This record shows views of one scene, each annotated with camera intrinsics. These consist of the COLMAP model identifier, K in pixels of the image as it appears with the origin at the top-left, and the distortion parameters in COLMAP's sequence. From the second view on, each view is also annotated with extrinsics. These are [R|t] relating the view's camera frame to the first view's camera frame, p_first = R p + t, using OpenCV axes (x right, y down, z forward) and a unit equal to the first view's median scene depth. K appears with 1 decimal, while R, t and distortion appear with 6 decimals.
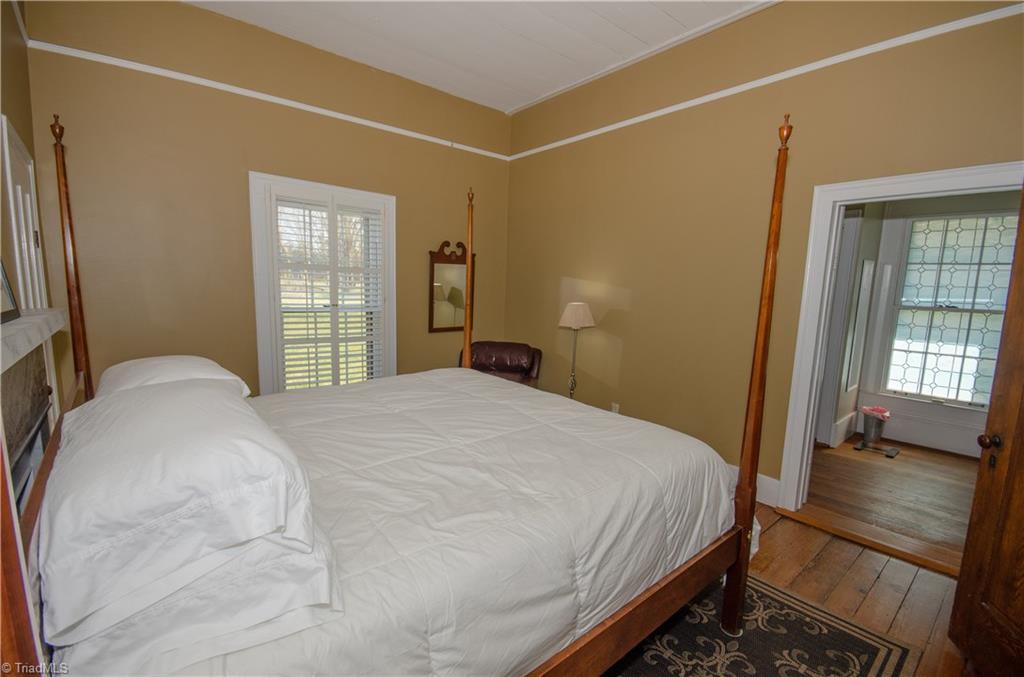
lens RADIAL K [[454.3, 0, 511.4], [0, 454.3, 347.1], [0, 0, 1]] dist [-0.009592, 0.000176]
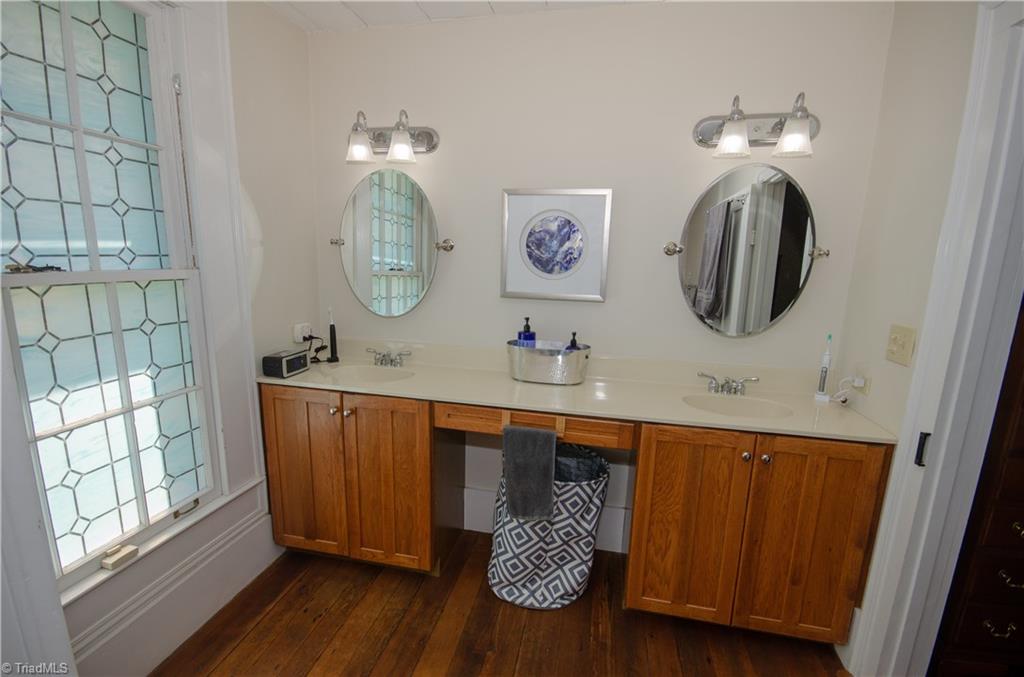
lens RADIAL K [[454.3, 0, 511.4], [0, 454.3, 347.1], [0, 0, 1]] dist [-0.009592, 0.000176]
pose [[-0.604499, -0.200753, 0.770895, 0.565206], [0.065994, 0.951778, 0.299607, -0.109862], [-0.793867, 0.231986, -0.562100, 0.947134]]
